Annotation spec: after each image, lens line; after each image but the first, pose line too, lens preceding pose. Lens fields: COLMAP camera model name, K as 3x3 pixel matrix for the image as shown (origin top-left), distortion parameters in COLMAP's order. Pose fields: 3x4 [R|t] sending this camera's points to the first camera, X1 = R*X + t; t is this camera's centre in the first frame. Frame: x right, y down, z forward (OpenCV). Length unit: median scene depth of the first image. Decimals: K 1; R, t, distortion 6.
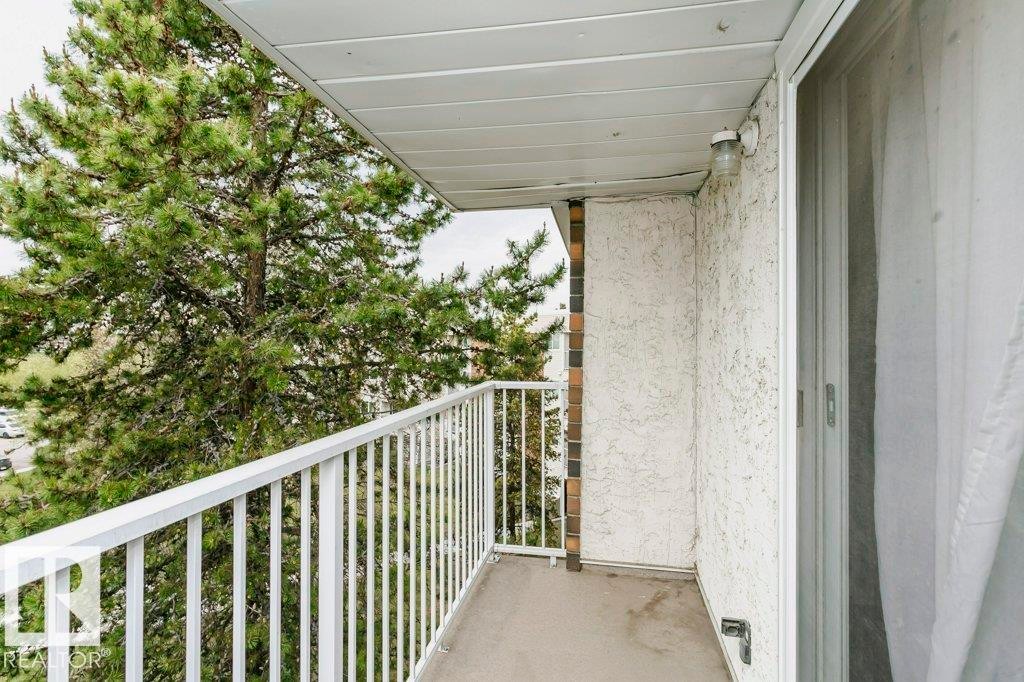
lens RADIAL K [[532.8, 0, 508.7], [0, 532.8, 338.9], [0, 0, 1]] dist [-0.000863, 0.001886]
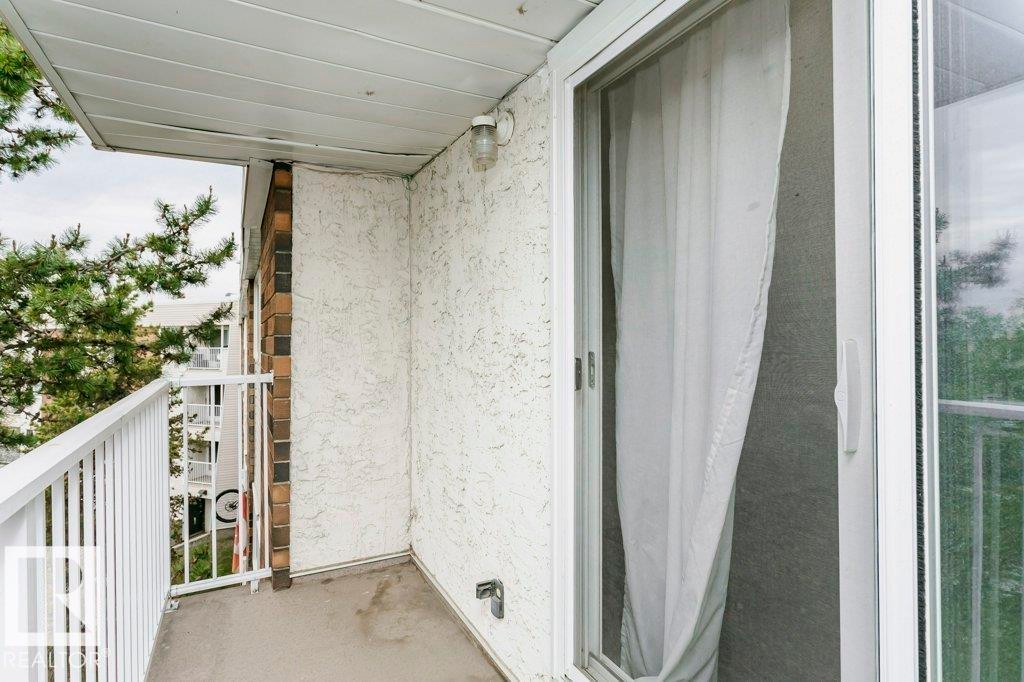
lens RADIAL K [[532.8, 0, 508.7], [0, 532.8, 338.9], [0, 0, 1]] dist [-0.000863, 0.001886]
pose [[0.788285, -0.019869, 0.614989, -0.119253], [0.012816, 0.999792, 0.015874, 0.016616], [-0.615176, -0.004632, 0.788376, 0.087918]]
